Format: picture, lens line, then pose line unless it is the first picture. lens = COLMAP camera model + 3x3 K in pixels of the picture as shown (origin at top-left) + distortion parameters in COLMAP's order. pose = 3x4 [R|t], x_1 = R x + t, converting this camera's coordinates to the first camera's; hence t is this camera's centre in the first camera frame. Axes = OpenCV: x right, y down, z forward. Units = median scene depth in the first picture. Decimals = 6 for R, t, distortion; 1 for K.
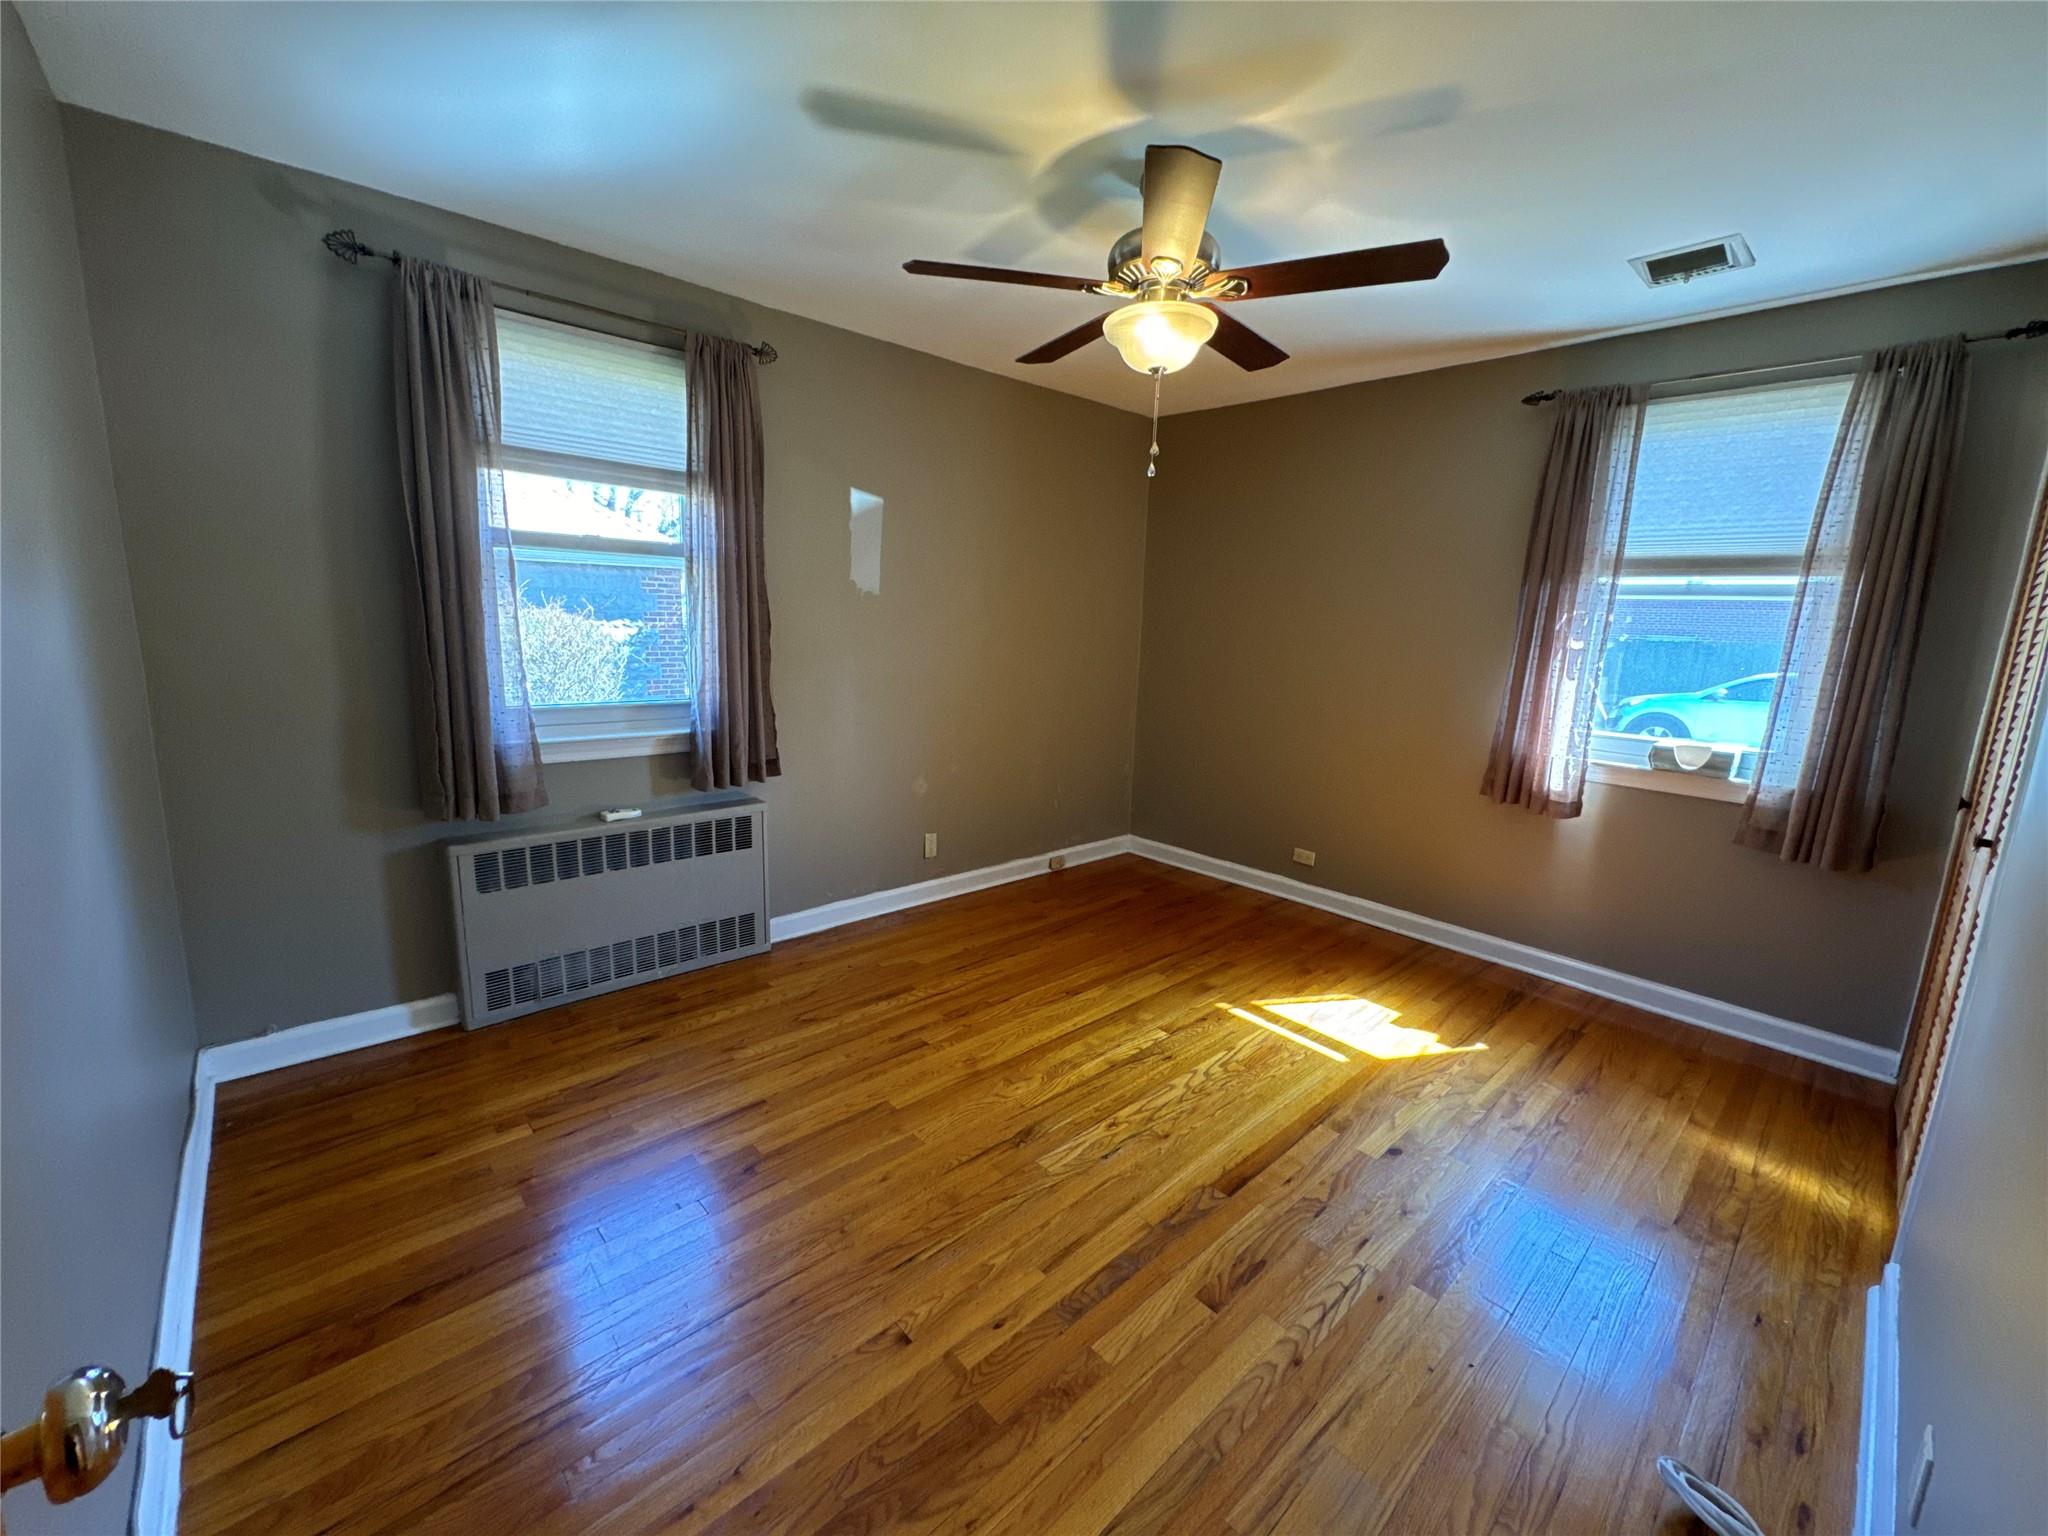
lens RADIAL K [[813.1, 0, 1020.8], [0, 813.1, 766.1], [0, 0, 1]] dist [-0.001059, 0.000396]
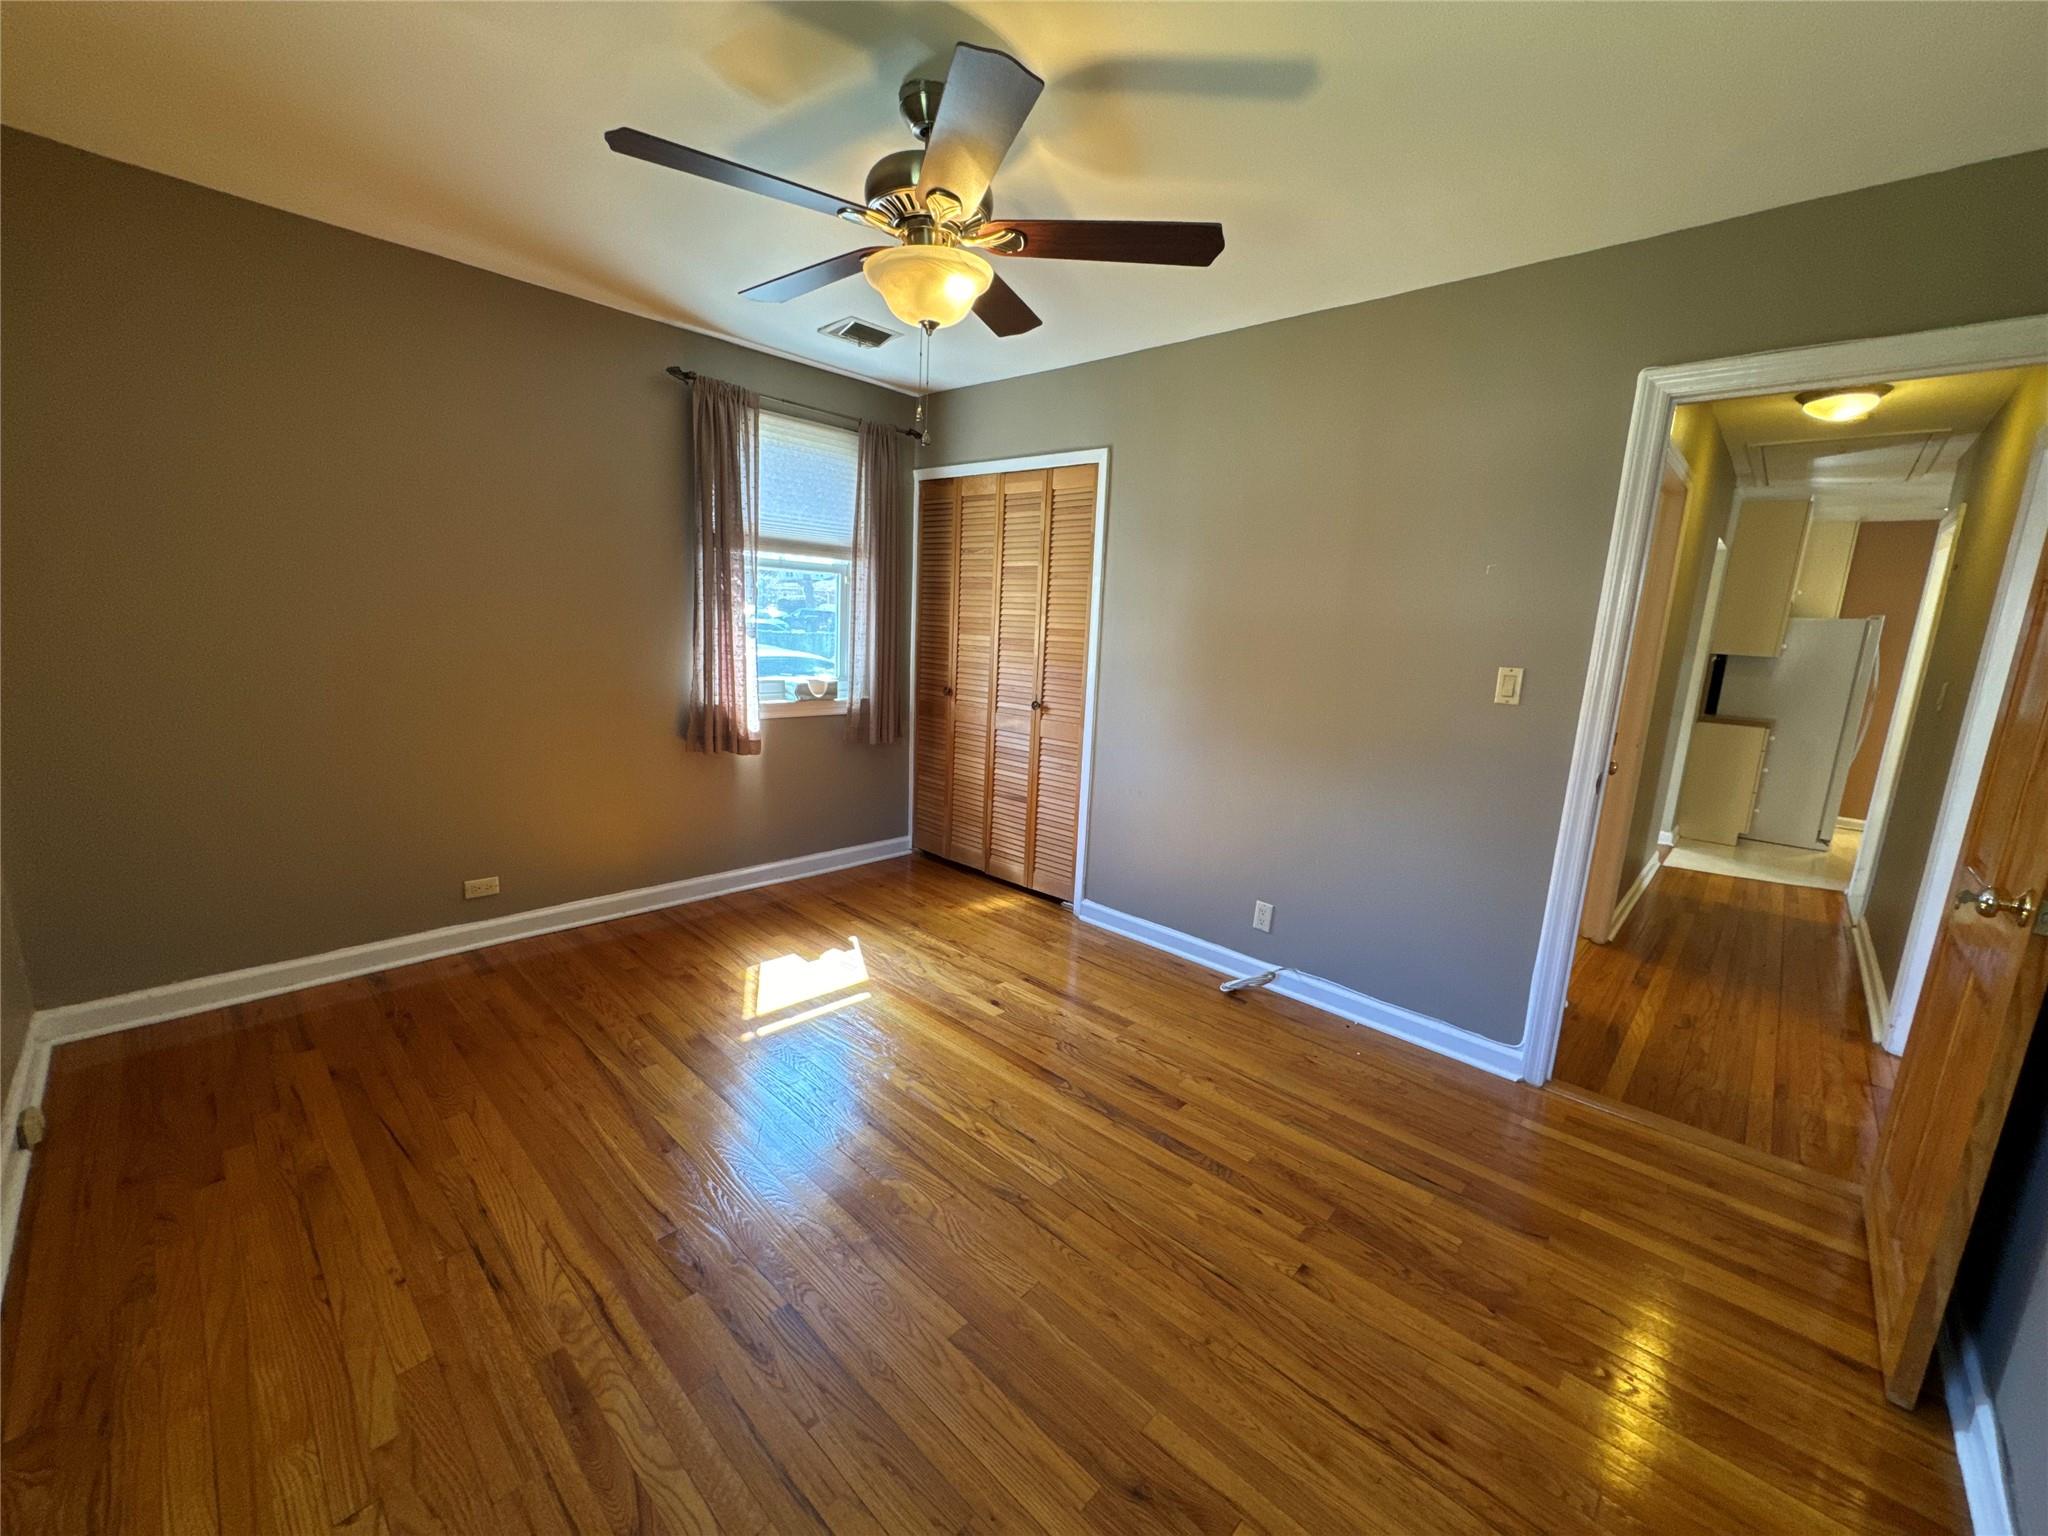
lens RADIAL K [[813.1, 0, 1020.8], [0, 813.1, 766.1], [0, 0, 1]] dist [-0.001059, 0.000396]
pose [[-0.065939, -0.221766, 0.972868, -0.566798], [0.129981, 0.964773, 0.228731, -0.151270], [-0.989322, 0.141536, -0.034791, 0.707934]]
